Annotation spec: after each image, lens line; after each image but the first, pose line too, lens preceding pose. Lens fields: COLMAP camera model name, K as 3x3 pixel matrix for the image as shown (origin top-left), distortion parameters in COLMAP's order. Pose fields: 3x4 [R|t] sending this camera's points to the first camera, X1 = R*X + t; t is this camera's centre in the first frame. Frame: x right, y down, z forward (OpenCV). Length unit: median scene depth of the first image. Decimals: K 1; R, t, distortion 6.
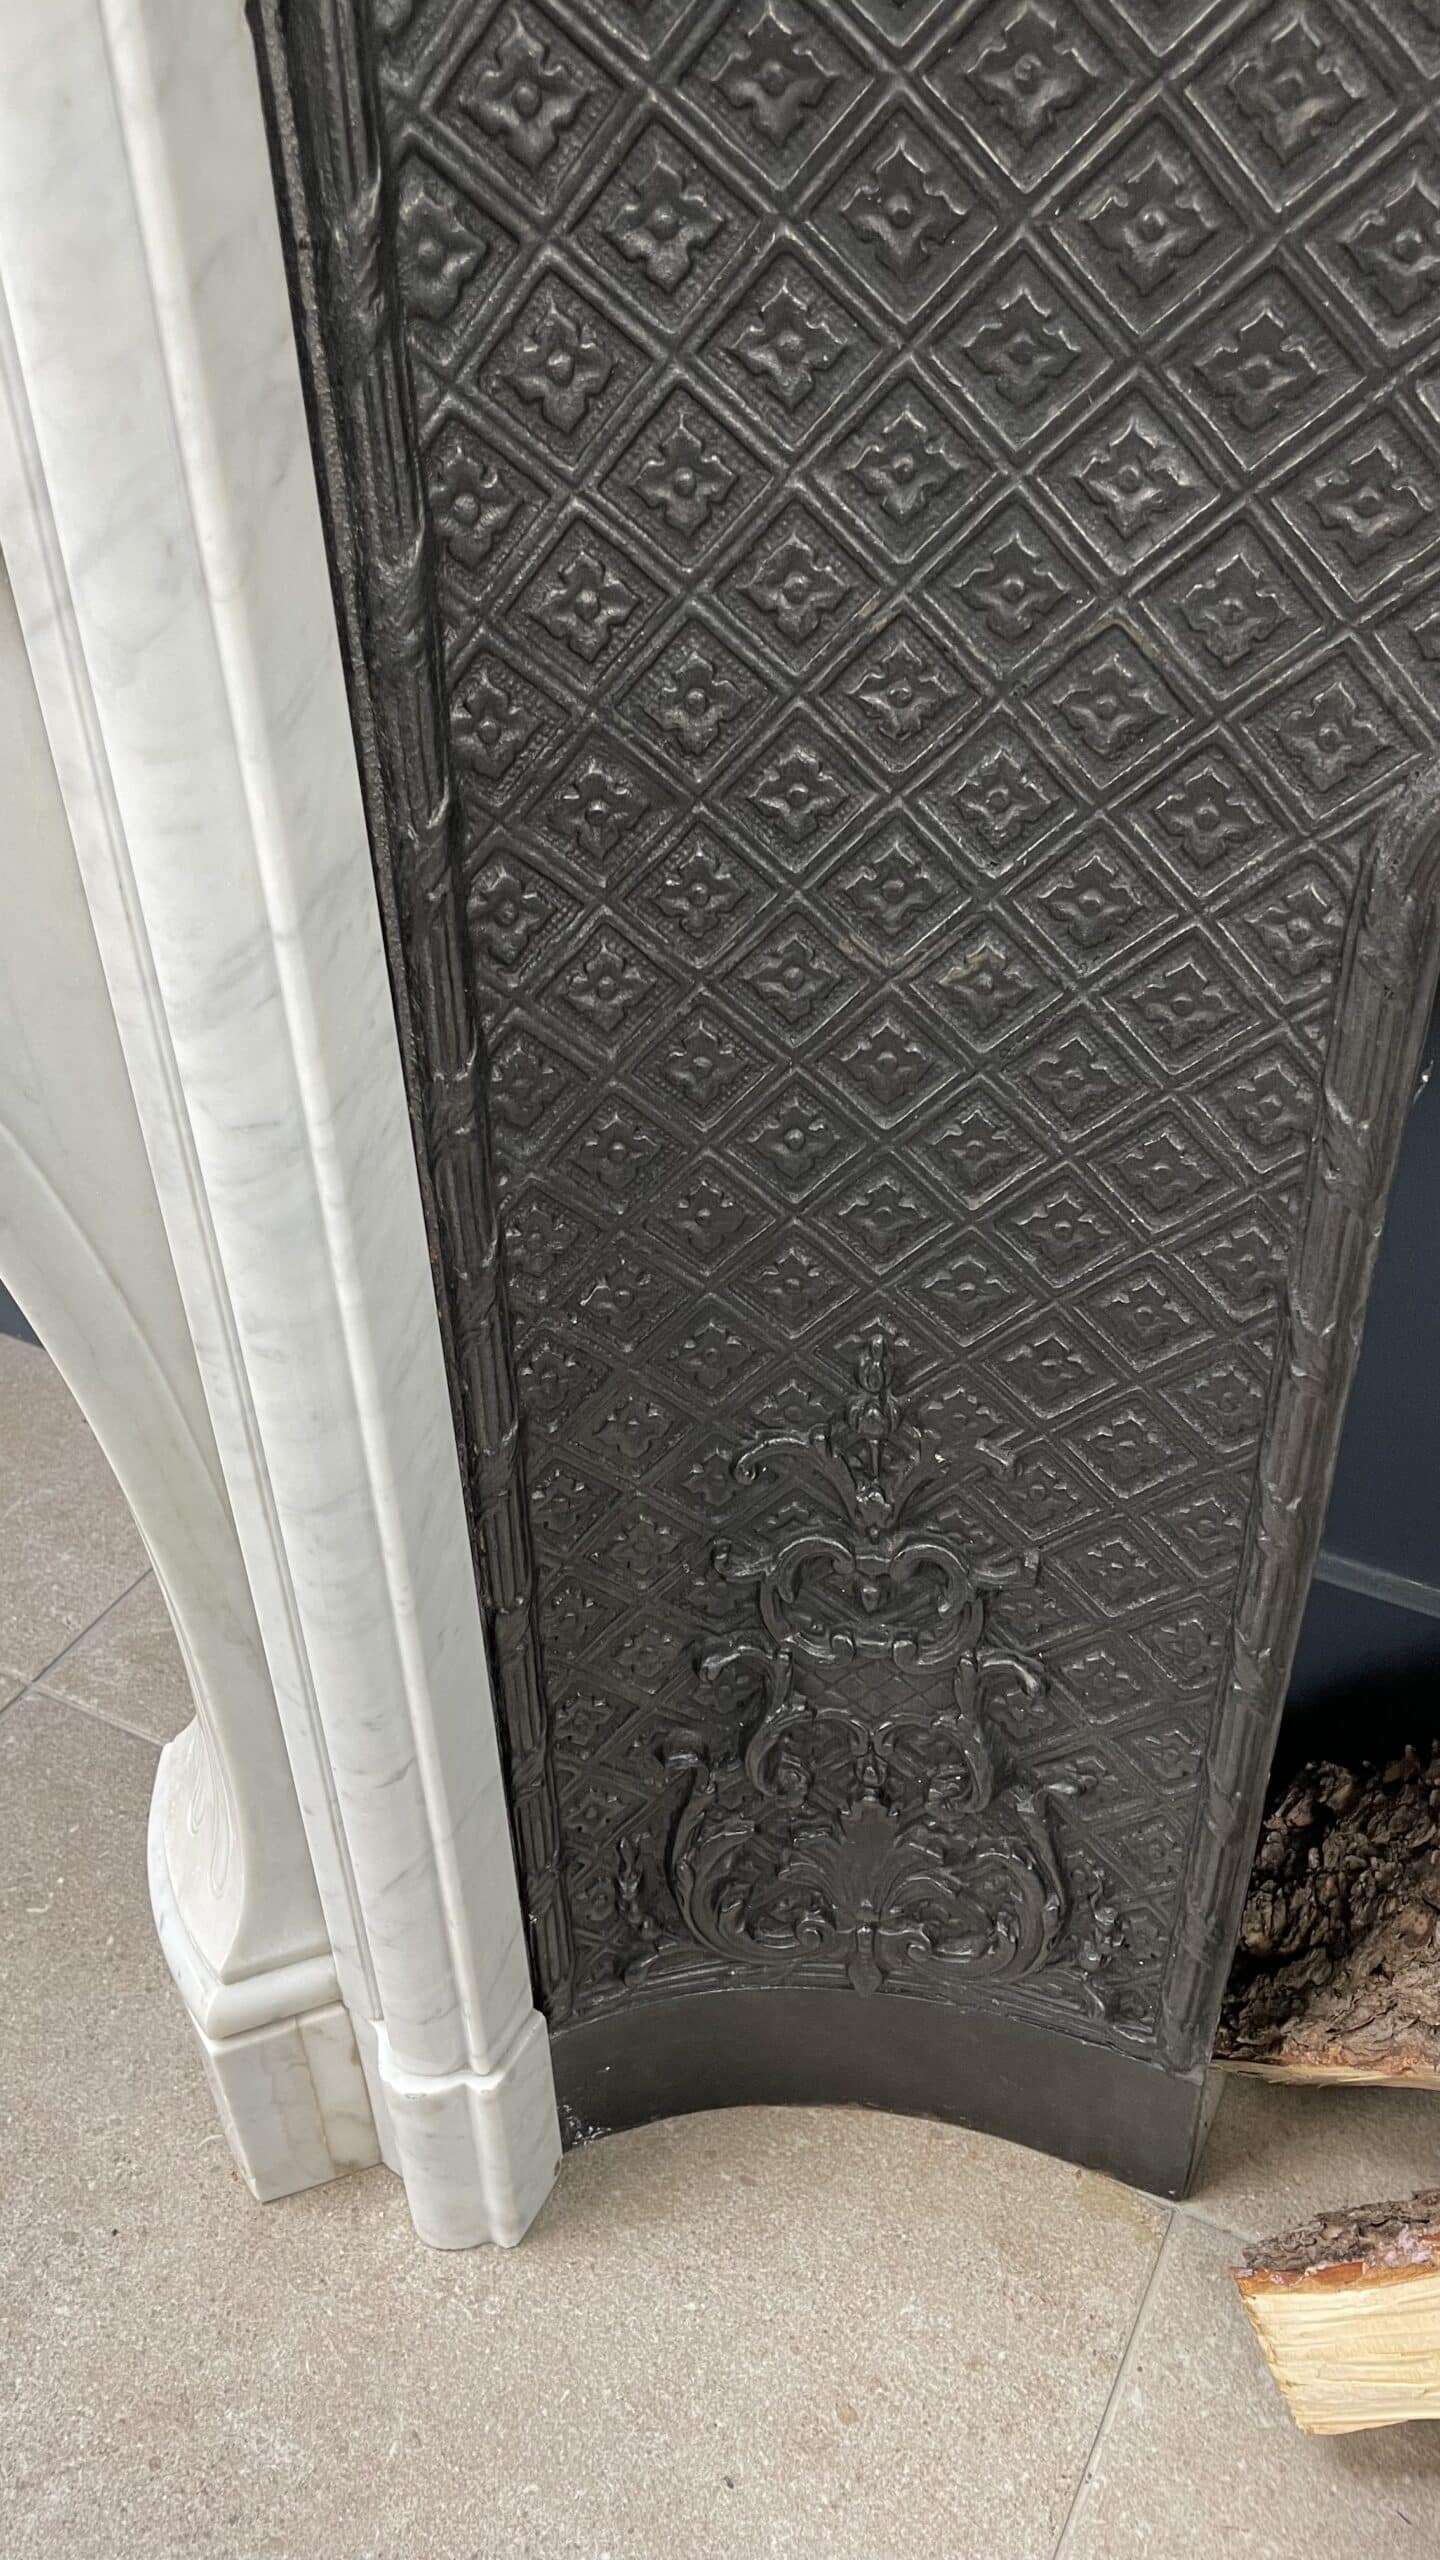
lens RADIAL K [[1963.5, 0, 722.4], [0, 1963.5, 1268.5], [0, 0, 1]] dist [0.081677, -0.116740]
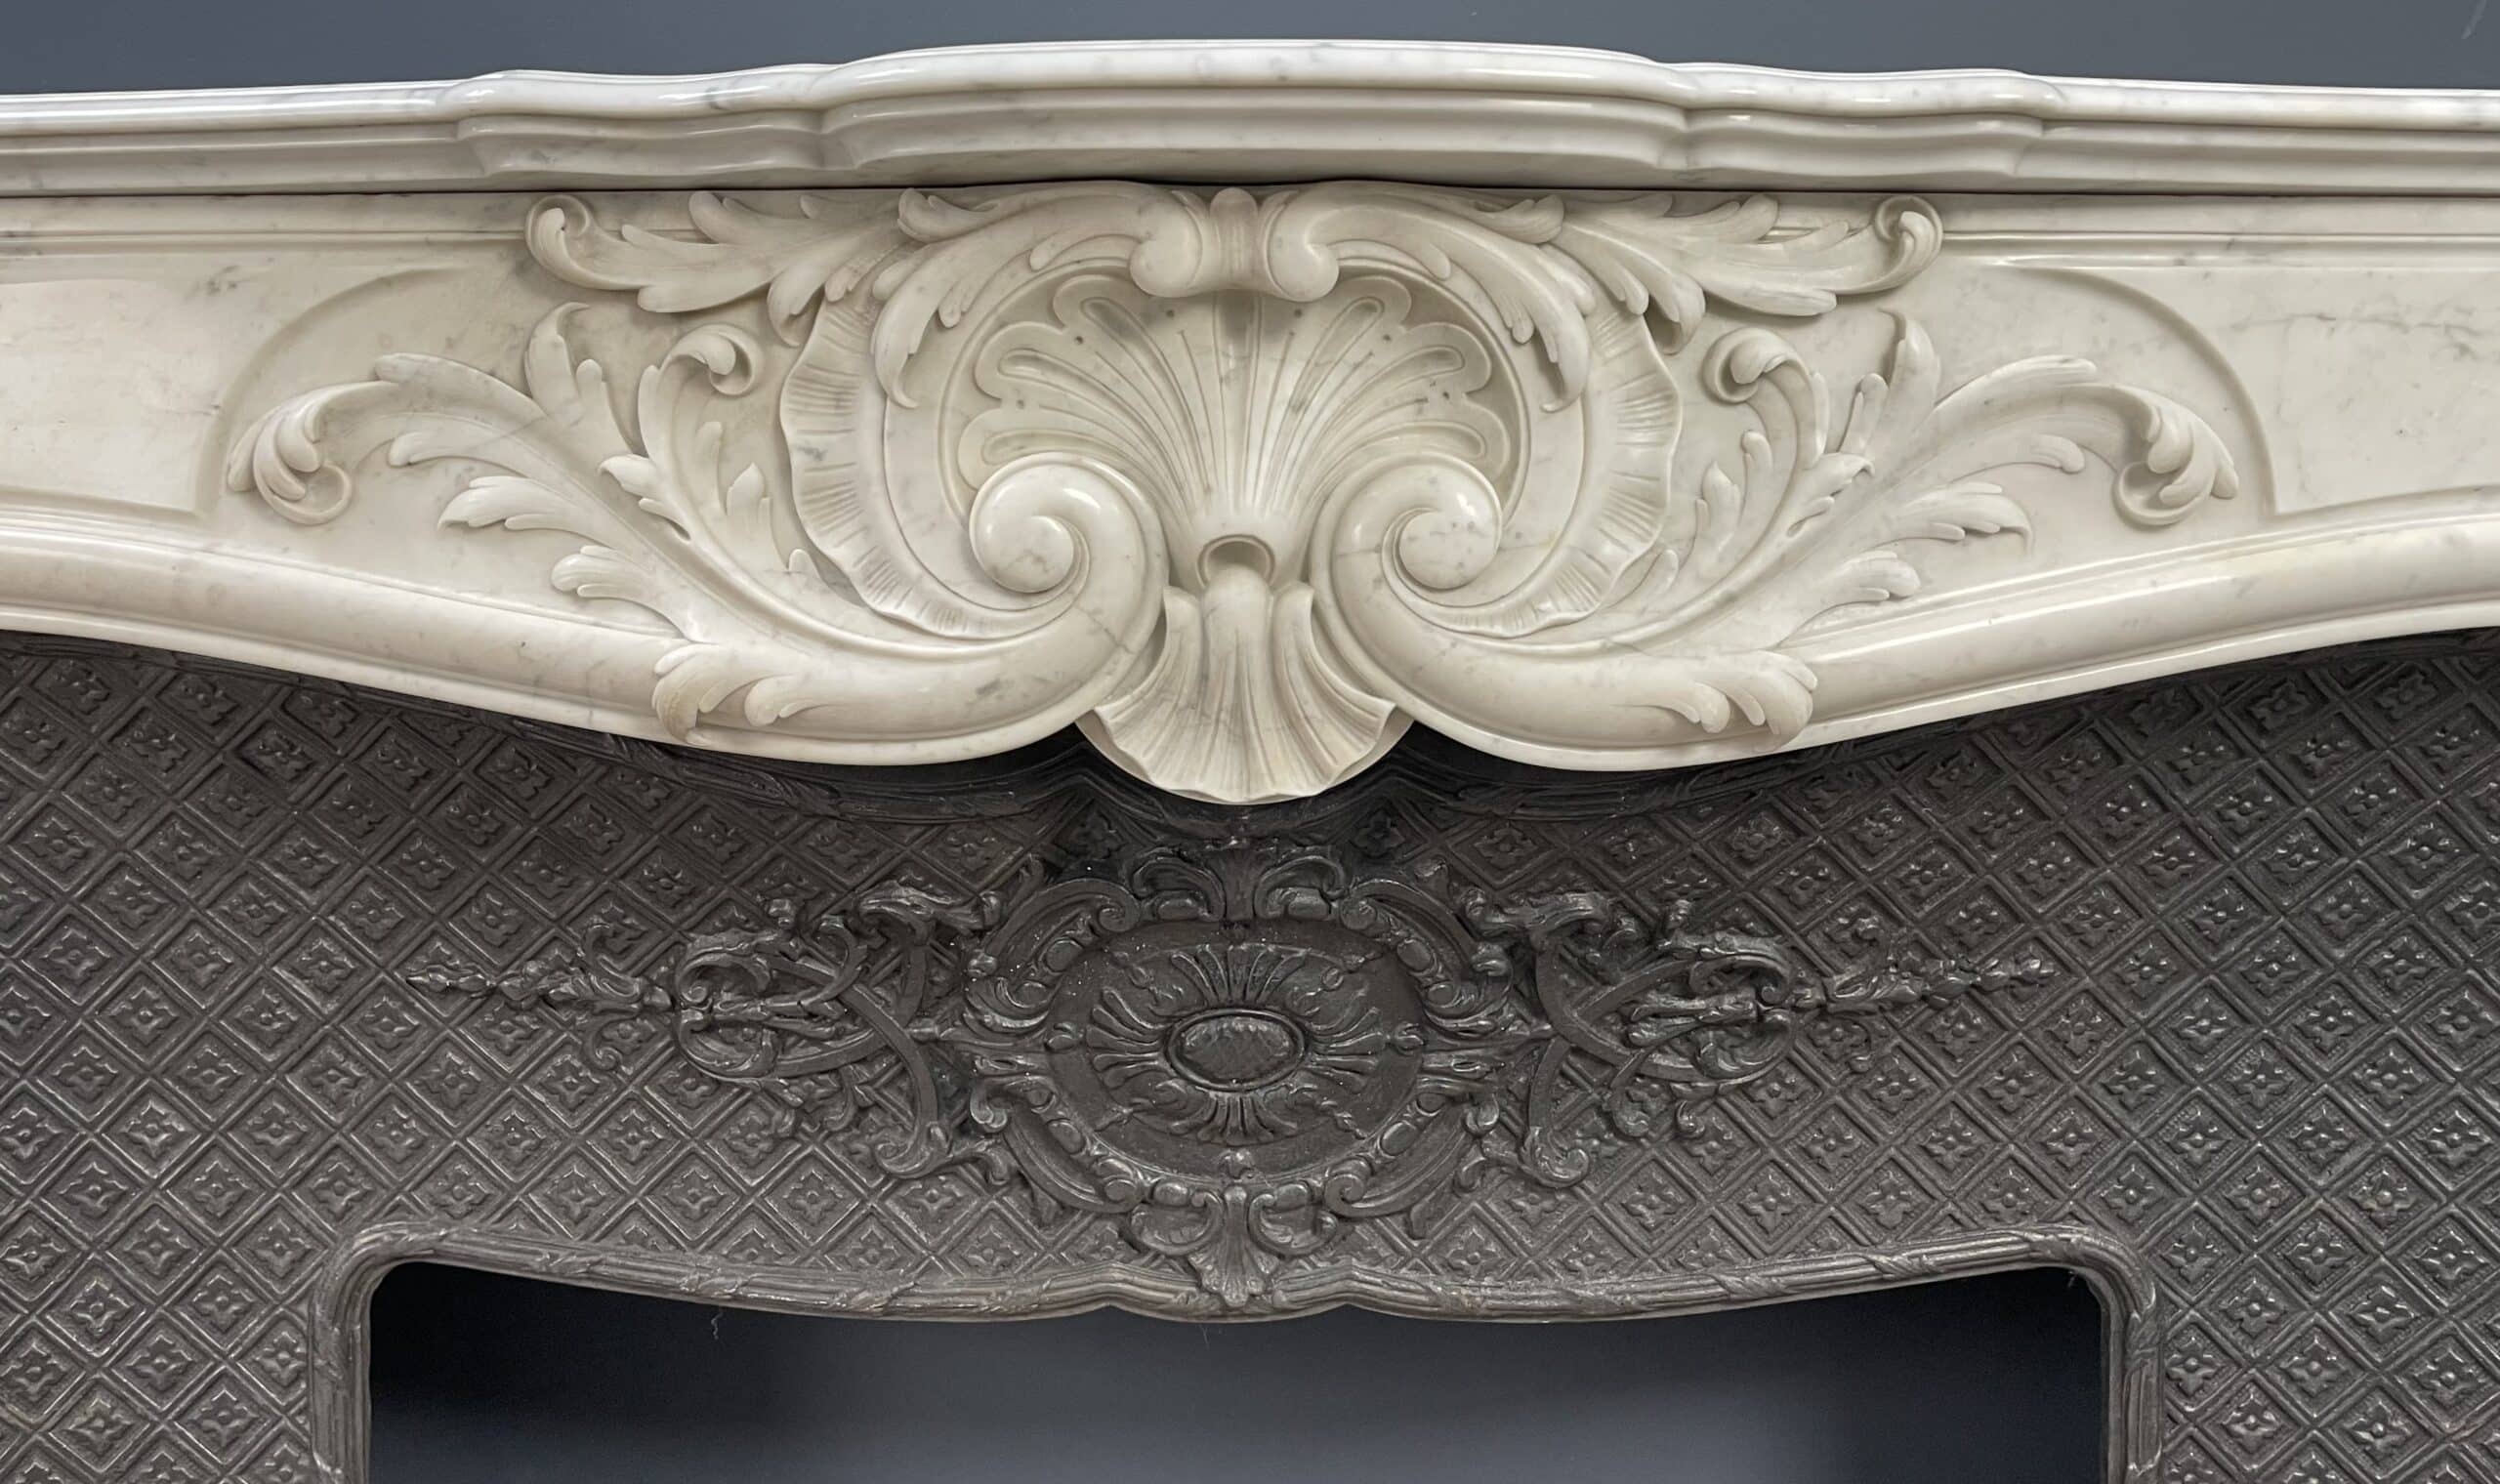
lens RADIAL K [[2027.1, 0, 1234.4], [0, 2027.1, 703.5], [0, 0, 1]] dist [0.086520, -0.147420]
pose [[0.884265, 0.010571, 0.466866, 0.174264], [0.257053, 0.823635, -0.505519, 0.481756], [-0.389871, 0.567022, 0.725594, -0.978180]]
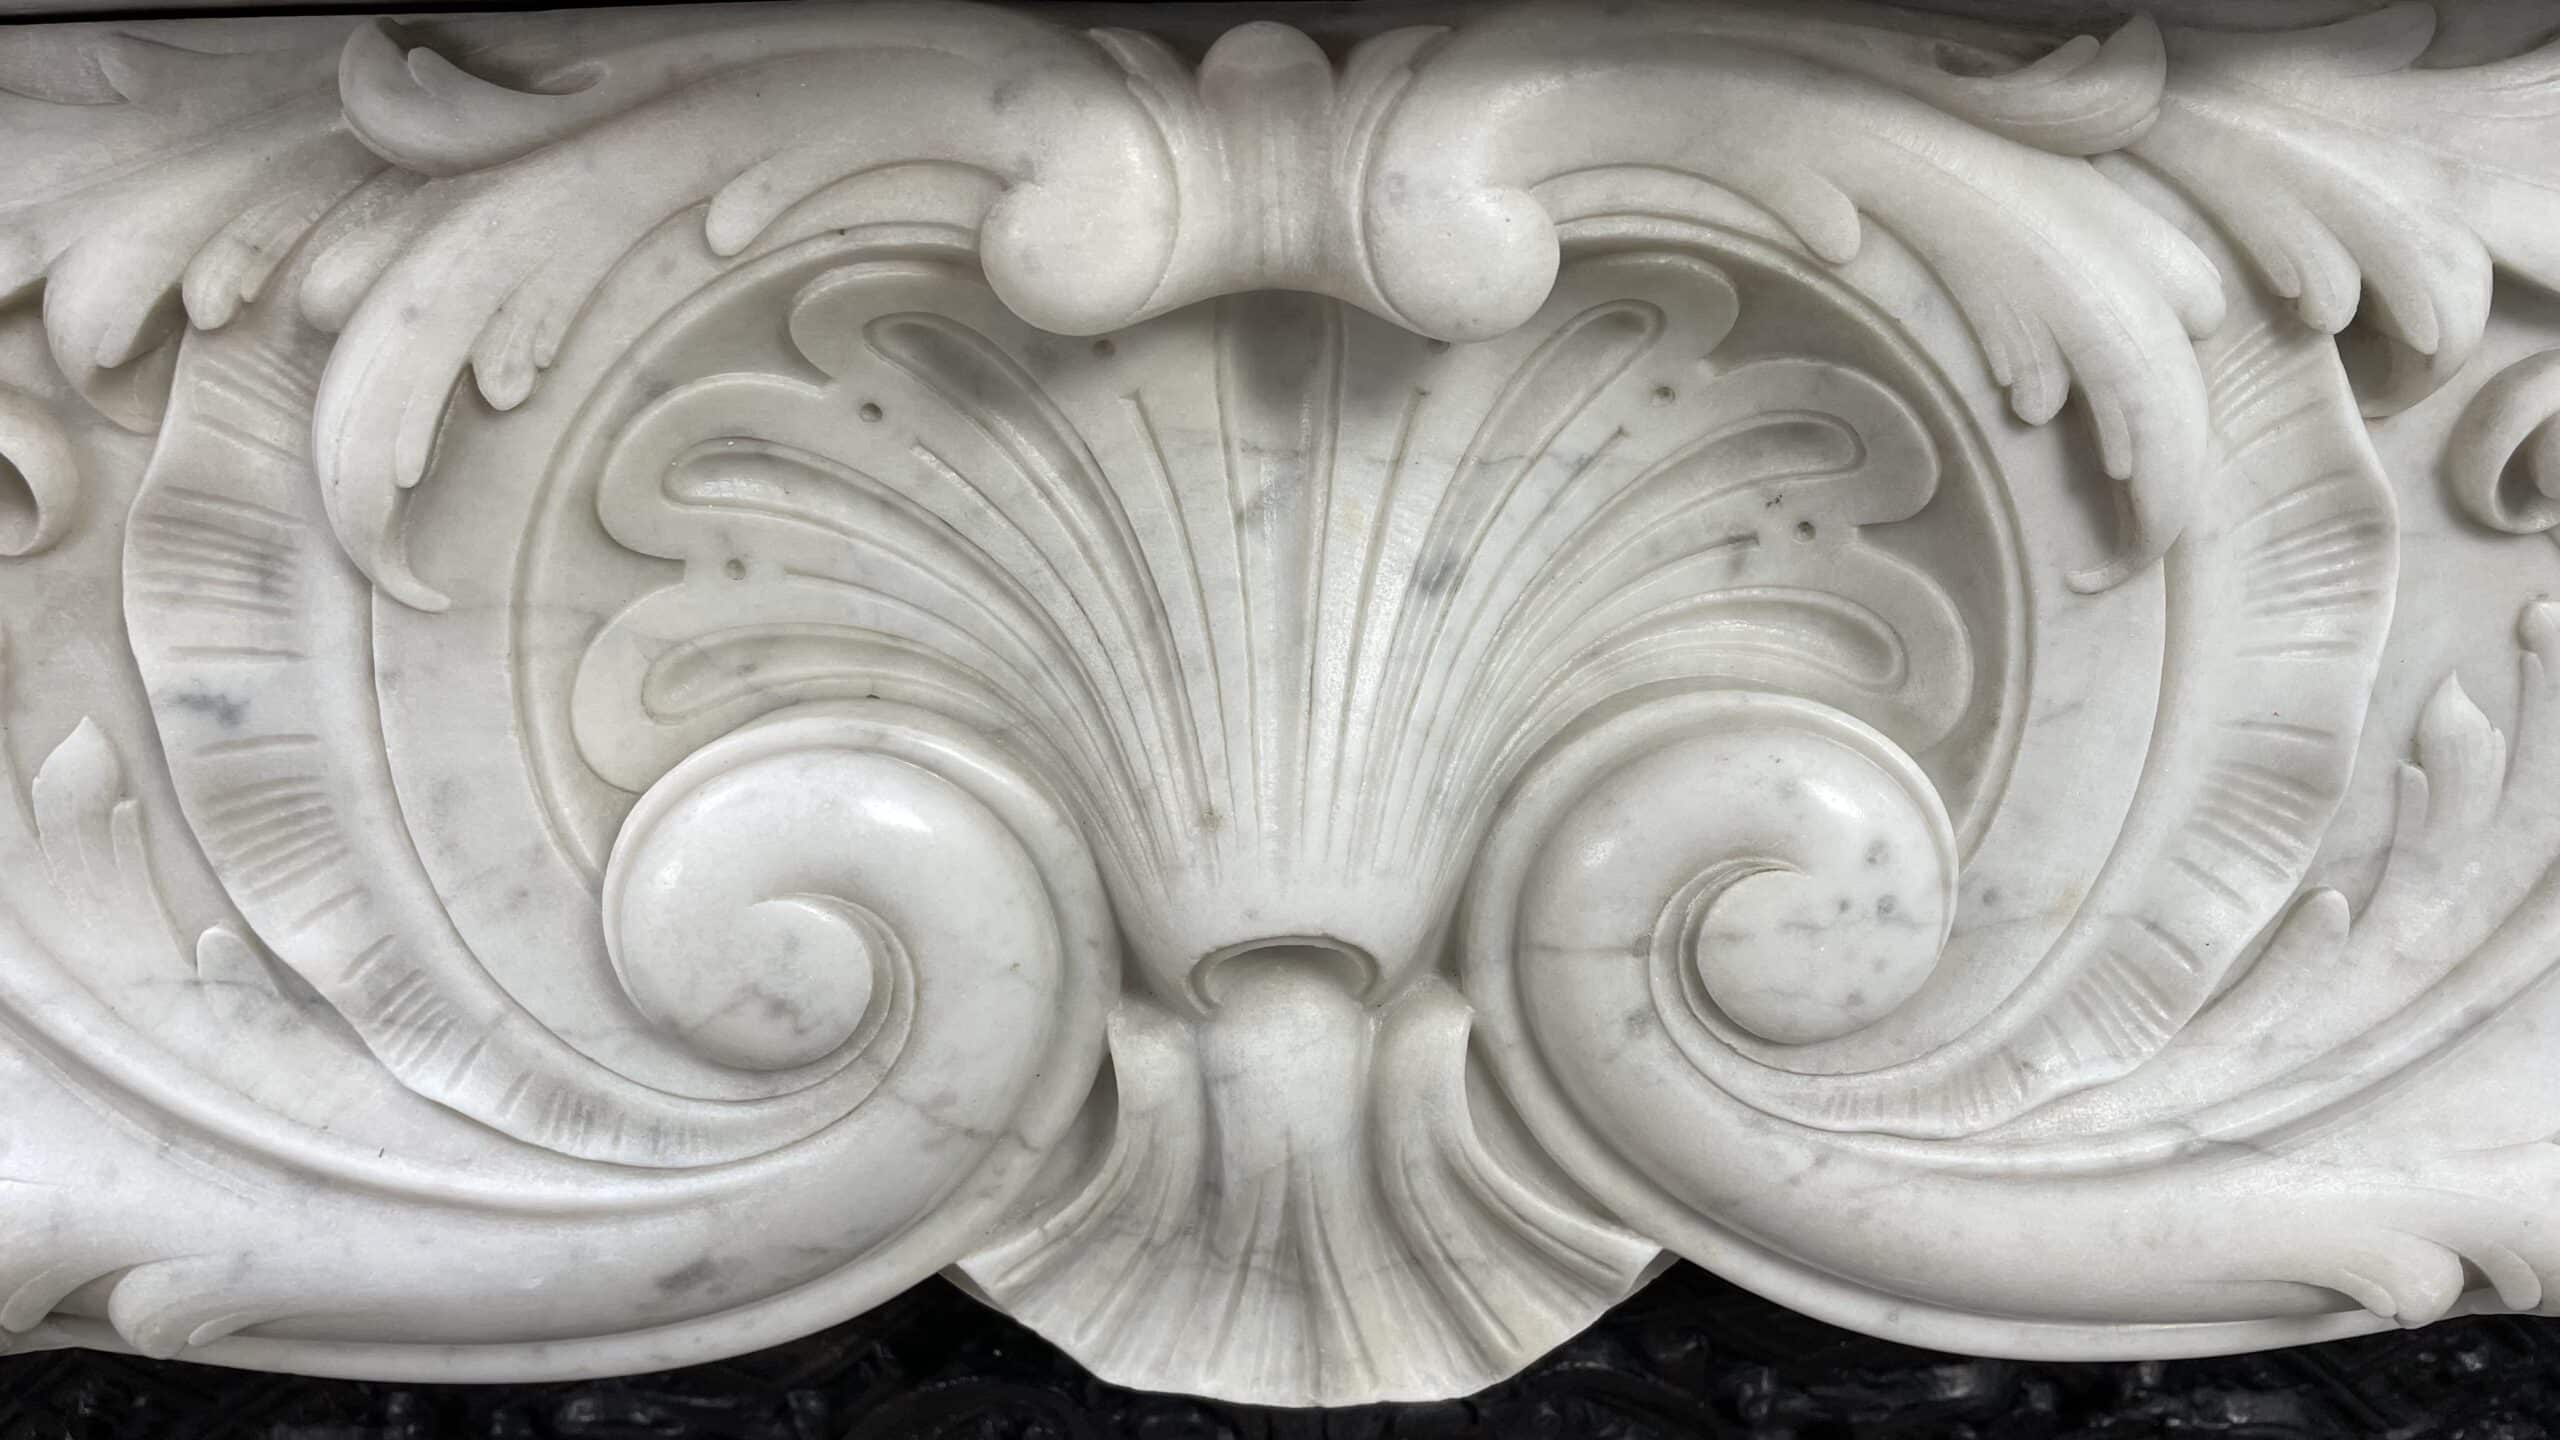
lens RADIAL K [[1963.5, 0, 1285.4], [0, 1963.5, 676.3], [0, 0, 1]] dist [0.081677, -0.116740]
pose [[0.879849, -0.088688, 0.466905, 0.588914], [0.273011, 0.898478, -0.343805, -0.207102], [-0.389012, 0.429966, 0.814738, -0.488787]]
